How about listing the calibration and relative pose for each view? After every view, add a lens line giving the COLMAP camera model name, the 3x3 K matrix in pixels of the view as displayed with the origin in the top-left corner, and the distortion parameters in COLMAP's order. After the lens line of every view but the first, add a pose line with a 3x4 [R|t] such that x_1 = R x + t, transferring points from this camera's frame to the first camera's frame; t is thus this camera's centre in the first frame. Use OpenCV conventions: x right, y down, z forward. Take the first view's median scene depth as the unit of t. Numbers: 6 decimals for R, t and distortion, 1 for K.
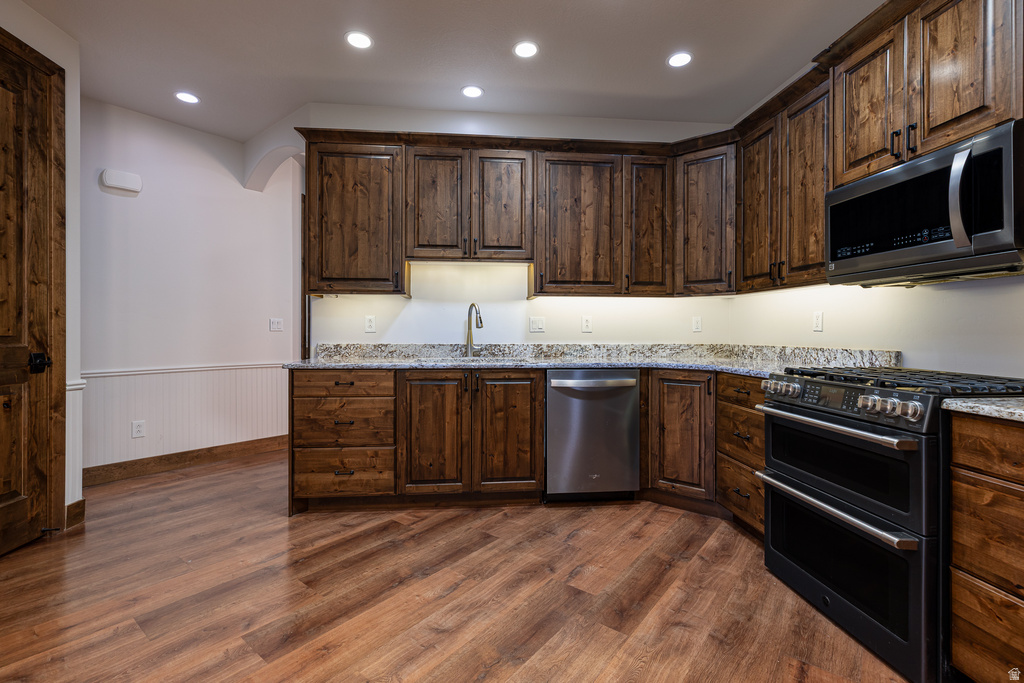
lens RADIAL K [[459.9, 0, 509.2], [0, 459.9, 332.6], [0, 0, 1]] dist [0.005380, -0.000852]
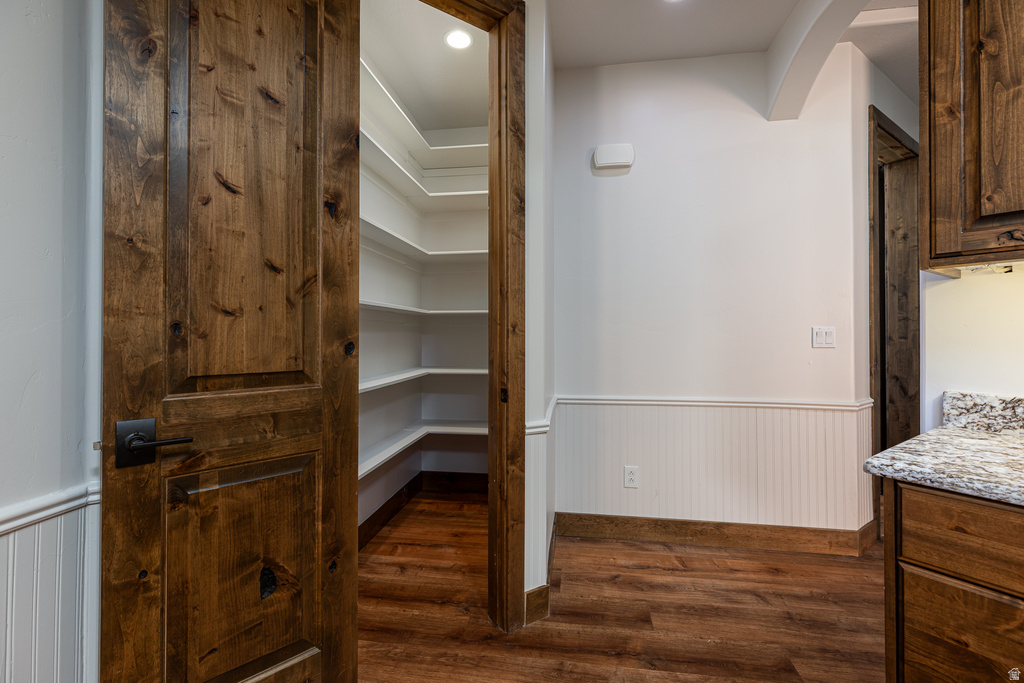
lens RADIAL K [[459.9, 0, 509.7], [0, 459.9, 331.5], [0, 0, 1]] dist [0.005380, -0.000852]
pose [[0.501811, -0.007614, -0.864944, -0.337447], [-0.000259, 0.999960, -0.008952, -0.032747], [0.864977, 0.004716, 0.501789, 0.610843]]
